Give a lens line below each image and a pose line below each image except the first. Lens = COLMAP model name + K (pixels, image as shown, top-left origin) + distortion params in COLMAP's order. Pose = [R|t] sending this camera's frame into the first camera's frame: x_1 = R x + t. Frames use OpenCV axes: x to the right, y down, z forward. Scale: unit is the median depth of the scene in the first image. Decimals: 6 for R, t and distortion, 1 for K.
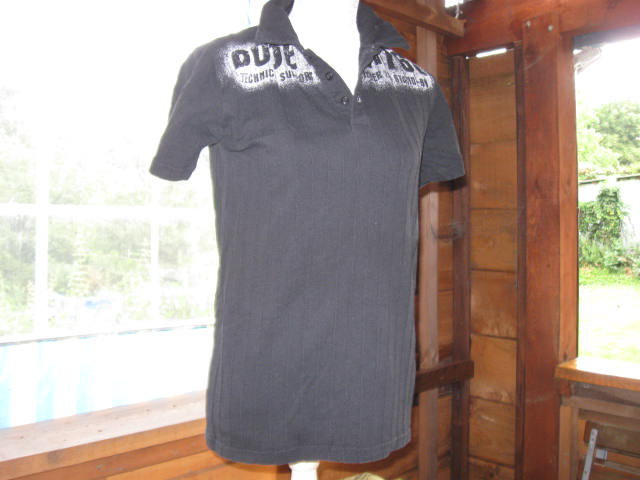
lens RADIAL K [[734.9, 0, 317.2], [0, 734.9, 243.1], [0, 0, 1]] dist [-0.110669, 0.000000]
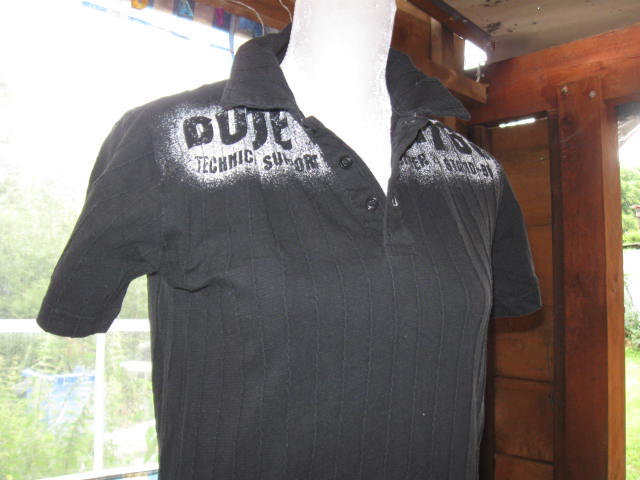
lens RADIAL K [[734.9, 0, 322.9], [0, 734.9, 236.7], [0, 0, 1]] dist [-0.110669, 0.000000]
pose [[0.999752, 0.012655, 0.018349, -0.011811], [-0.010854, 0.995404, -0.095151, -0.103153], [-0.019469, 0.094929, 0.995294, 0.380049]]
